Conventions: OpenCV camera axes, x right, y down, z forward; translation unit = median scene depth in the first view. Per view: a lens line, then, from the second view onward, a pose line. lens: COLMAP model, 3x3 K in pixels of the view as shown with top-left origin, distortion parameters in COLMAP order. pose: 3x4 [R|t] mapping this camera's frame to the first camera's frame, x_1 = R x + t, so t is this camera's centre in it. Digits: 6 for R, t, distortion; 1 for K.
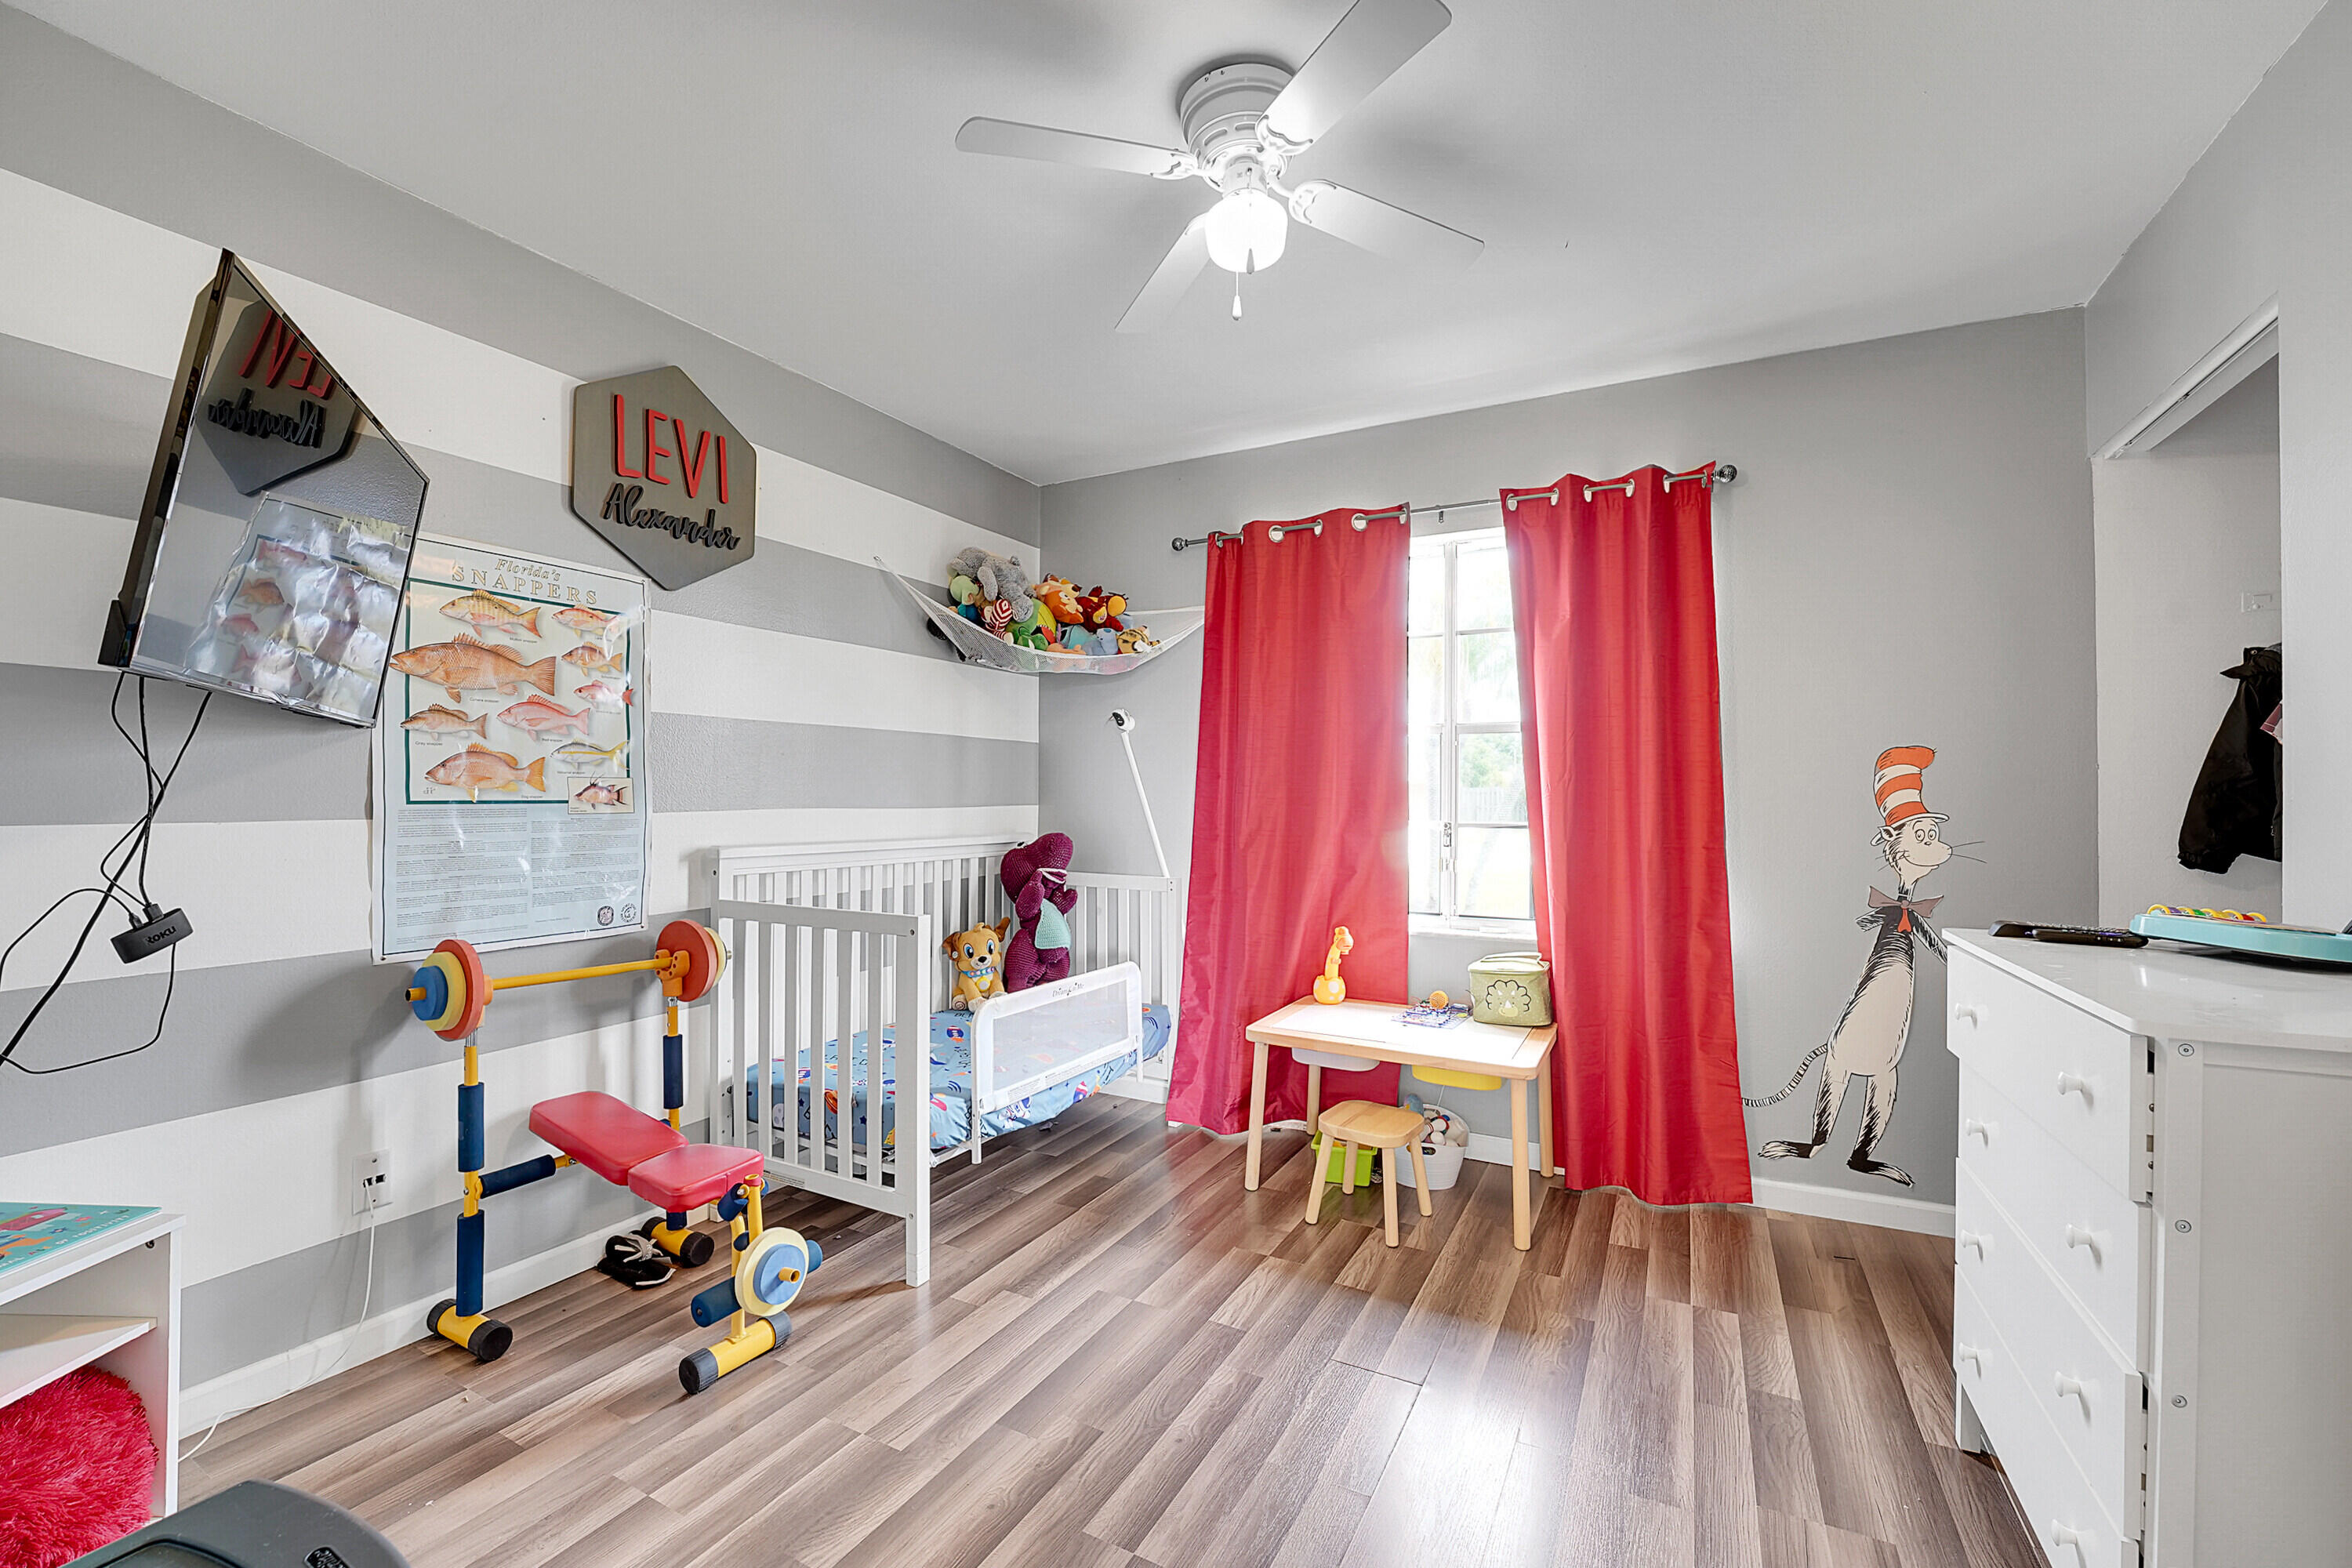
lens RADIAL K [[1088.8, 0, 1159.2], [0, 1088.8, 791.9], [0, 0, 1]] dist [-0.007886, -0.000385]
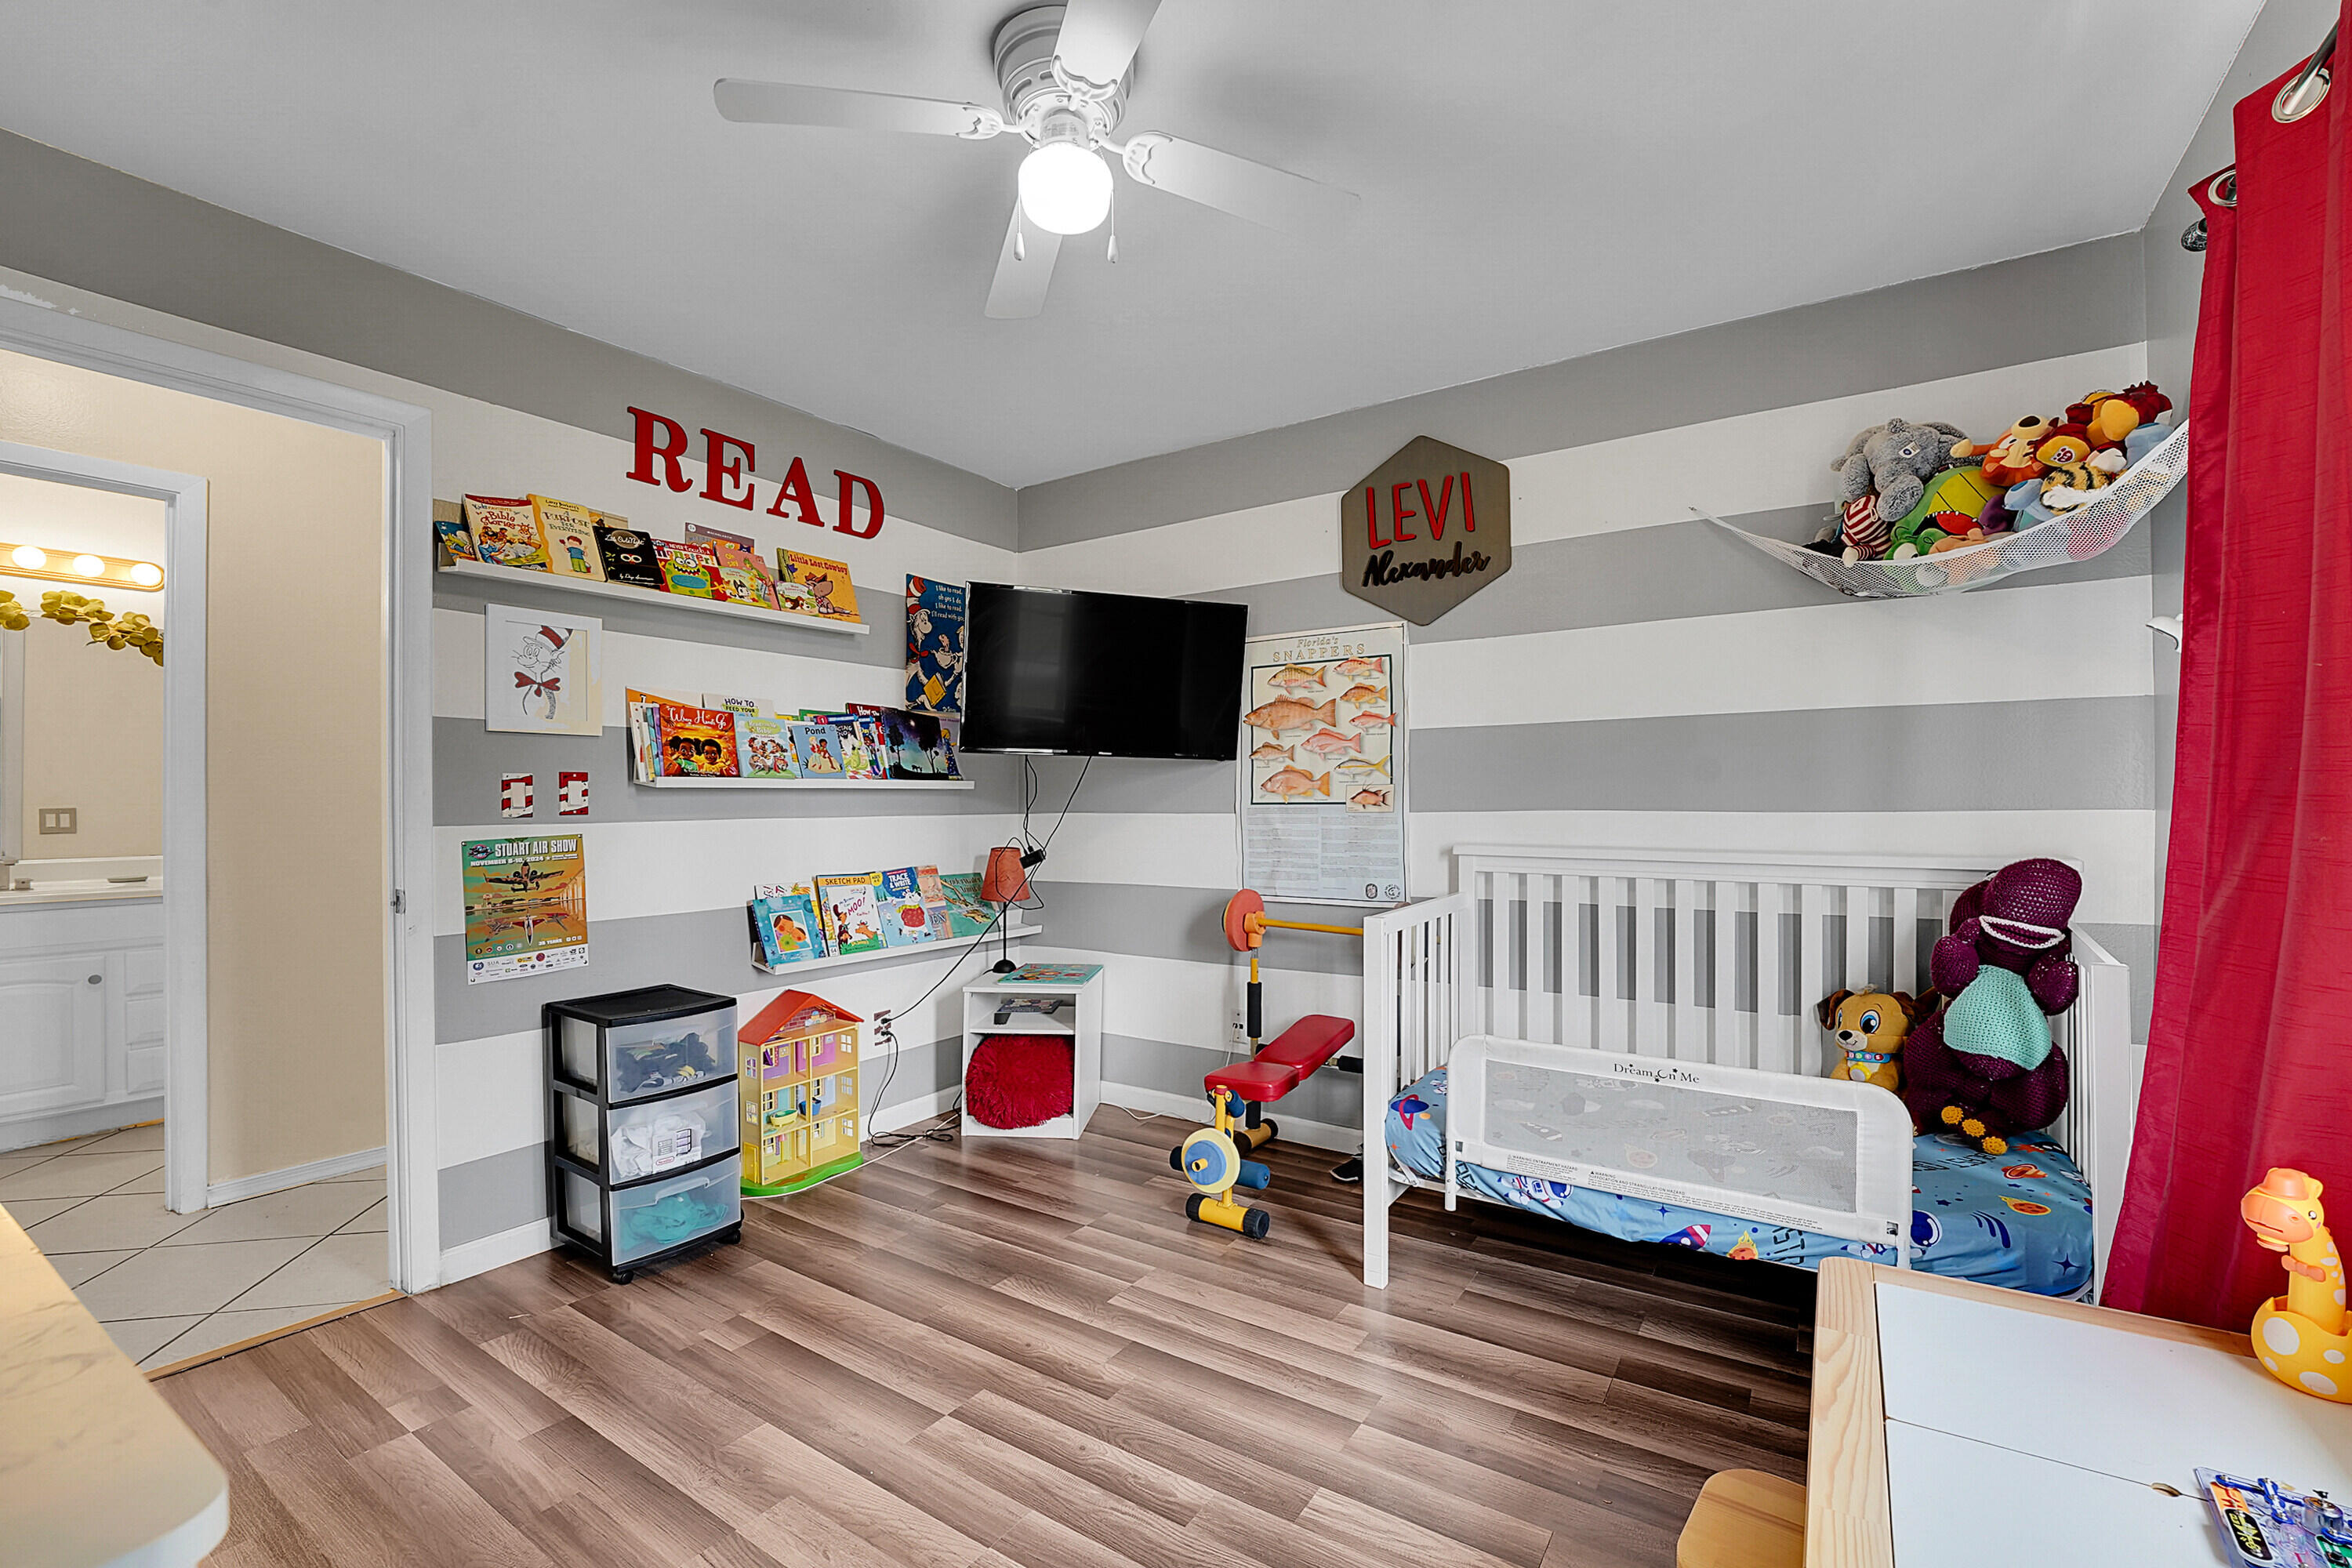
lens RADIAL K [[975.8, 0, 1173.2], [0, 975.8, 792.6], [0, 0, 1]] dist [-0.016984, 0.000428]
pose [[-0.126602, -0.007364, -0.991926, 0.696799], [0.011508, 0.999894, -0.008892, 0.004142], [0.991887, -0.012541, -0.126504, 0.938543]]
